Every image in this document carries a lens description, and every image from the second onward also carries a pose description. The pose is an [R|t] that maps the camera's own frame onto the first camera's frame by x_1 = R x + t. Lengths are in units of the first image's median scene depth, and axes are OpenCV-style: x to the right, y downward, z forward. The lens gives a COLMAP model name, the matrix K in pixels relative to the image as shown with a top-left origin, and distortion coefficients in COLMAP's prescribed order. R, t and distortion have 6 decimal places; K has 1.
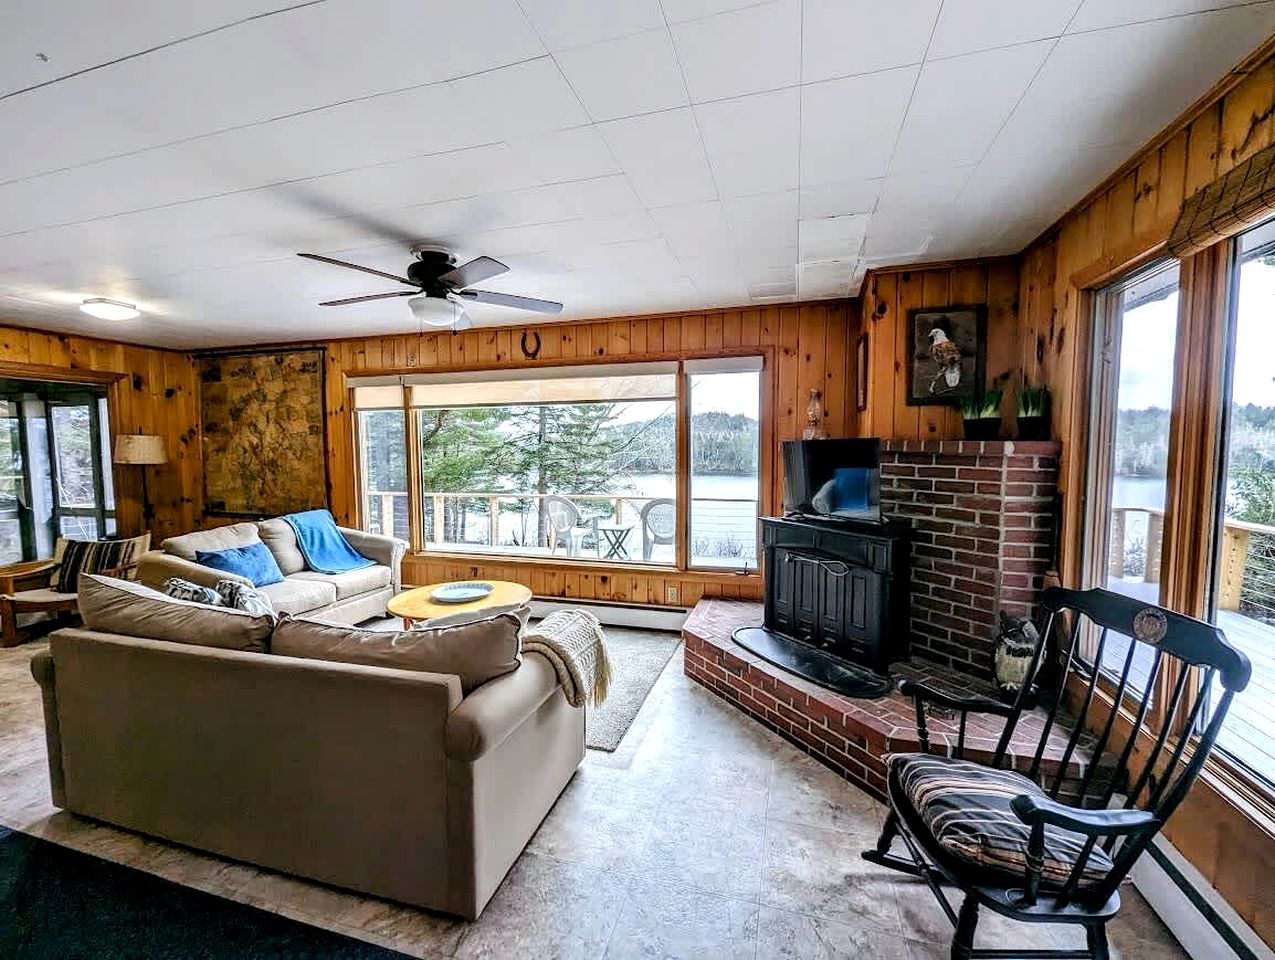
lens RADIAL K [[531.8, 0, 638.8], [0, 531.8, 489.0], [0, 0, 1]] dist [-0.003182, 0.000117]
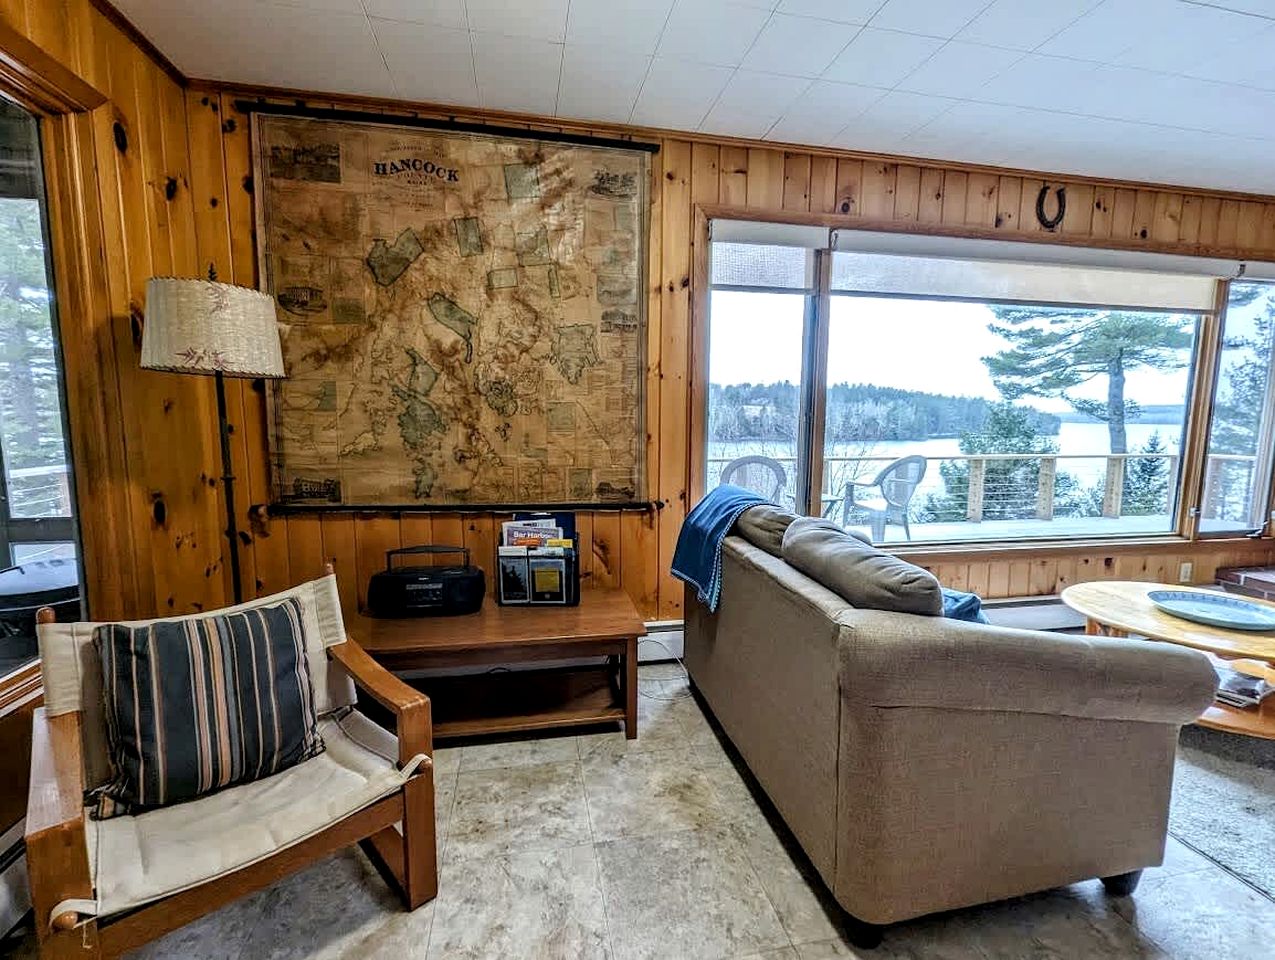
lens RADIAL K [[577.2, 0, 639.0], [0, 577.2, 488.5], [0, 0, 1]] dist [0.000779, -0.001058]
pose [[0.887730, -0.046807, 0.457979, -0.961468], [0.023406, 0.998120, 0.056641, 0.012076], [-0.459770, -0.039562, 0.887157, 0.597566]]
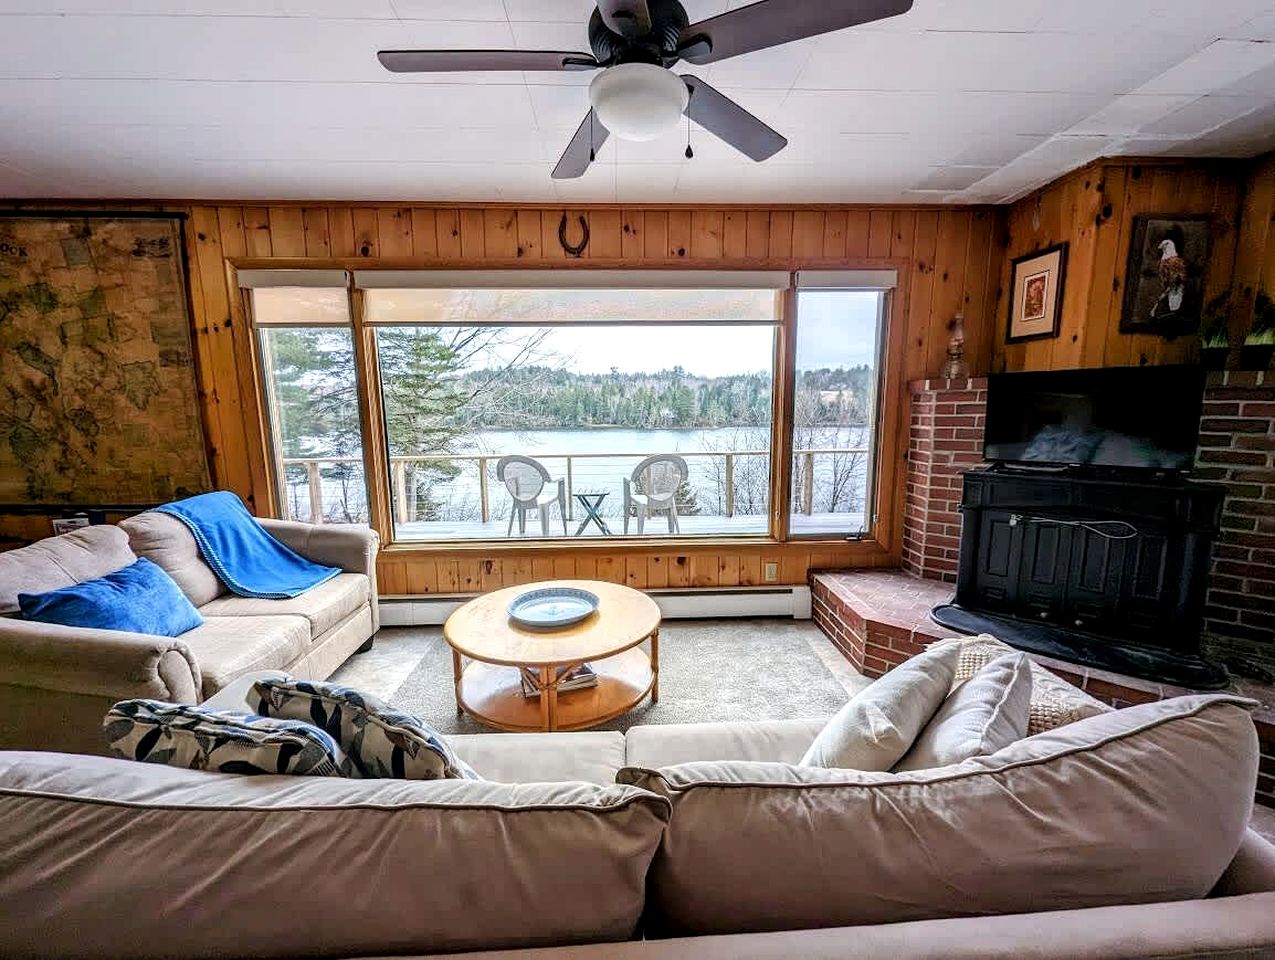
lens RADIAL K [[531.8, 0, 637.2], [0, 531.8, 489.4], [0, 0, 1]] dist [-0.003182, 0.000117]
pose [[0.947394, -0.054705, 0.315360, -0.357421], [0.028231, 0.995728, 0.087916, -0.002415], [-0.318822, -0.074388, 0.944891, 0.298437]]
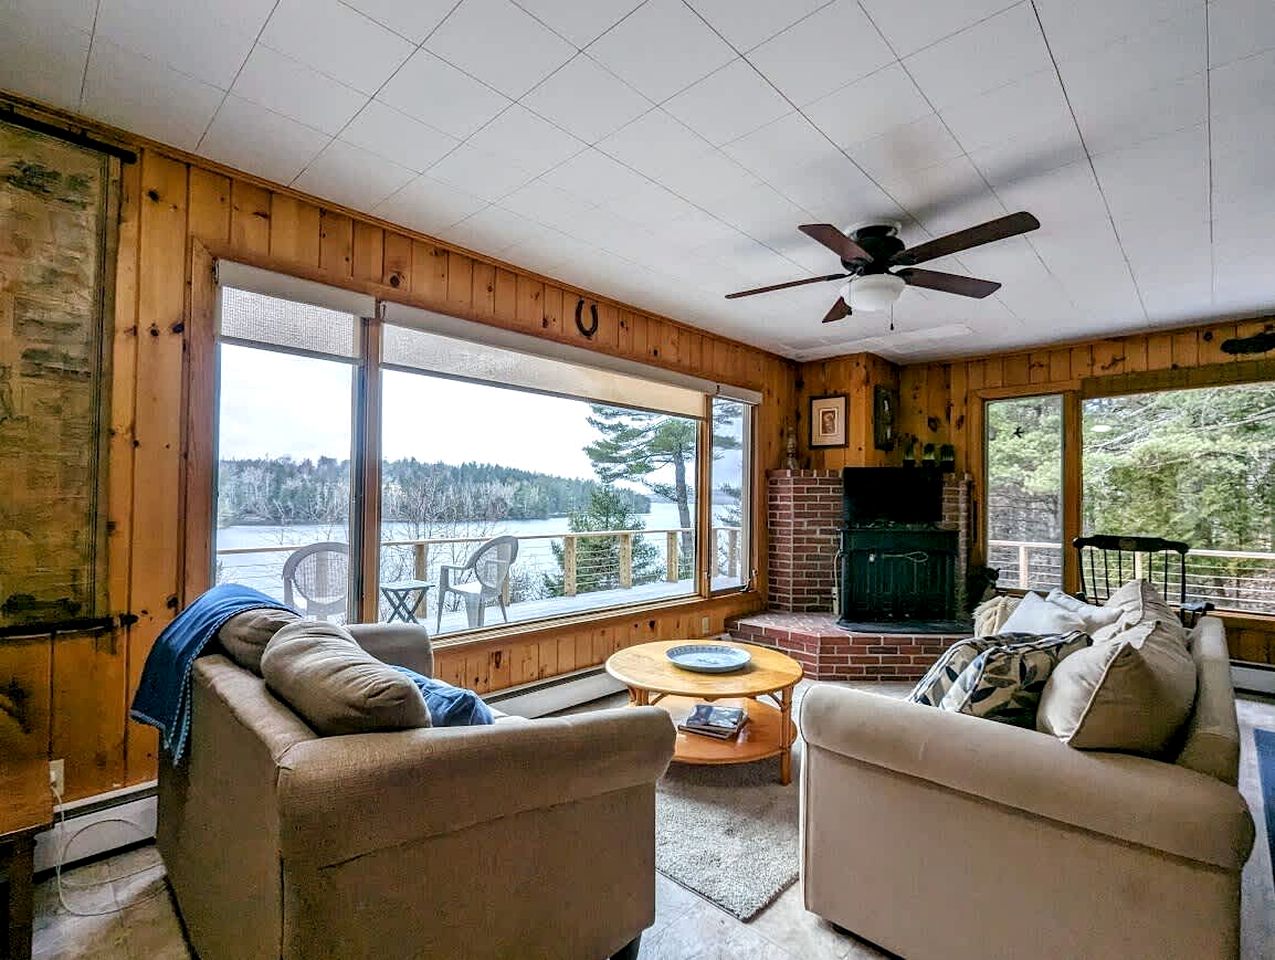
lens RADIAL K [[600.7, 0, 639.2], [0, 600.7, 487.6], [0, 0, 1]] dist [-0.001859, -0.000305]
pose [[0.466175, 0.027733, 0.884258, -0.886859], [0.051400, 0.996971, -0.058366, 0.011337], [-0.883198, 0.072660, 0.463337, 0.565544]]
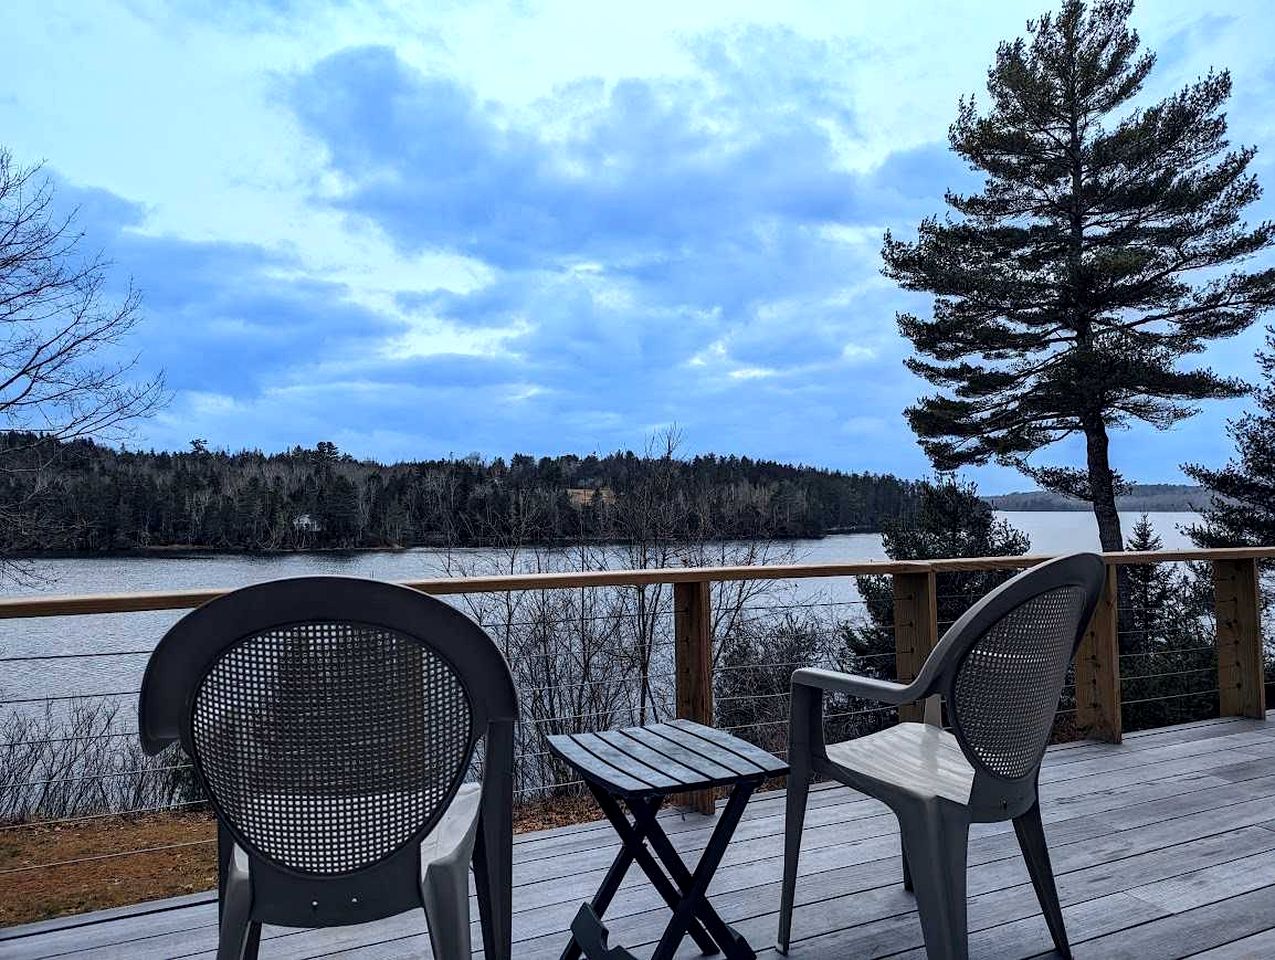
lens RADIAL K [[891.2, 0, 653.2], [0, 891.2, 443.1], [0, 0, 1]] dist [0.039451, -0.013770]
pose [[0.730899, 0.052087, 0.680495, -0.383820], [0.047885, 0.990712, -0.127264, 0.000011], [-0.680803, 0.125603, 0.721617, 1.085665]]
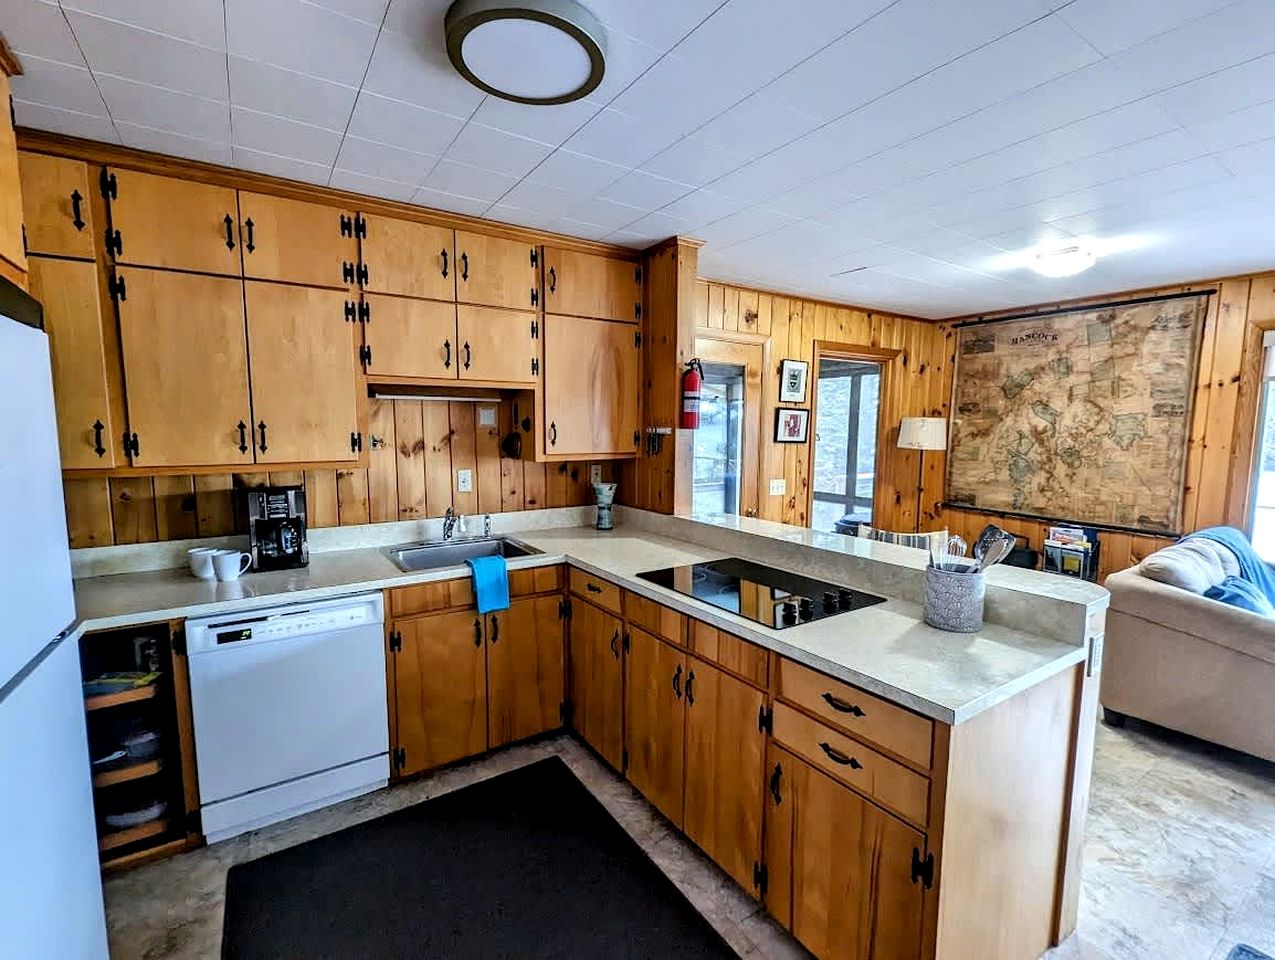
lens RADIAL K [[577.2, 0, 641.7], [0, 577.2, 486.9], [0, 0, 1]] dist [0.000779, -0.001058]
pose [[0.765127, 0.077236, -0.639230, -0.740132], [-0.057026, 0.997007, 0.052207, -0.008654], [0.641349, -0.003493, 0.767241, -0.061791]]
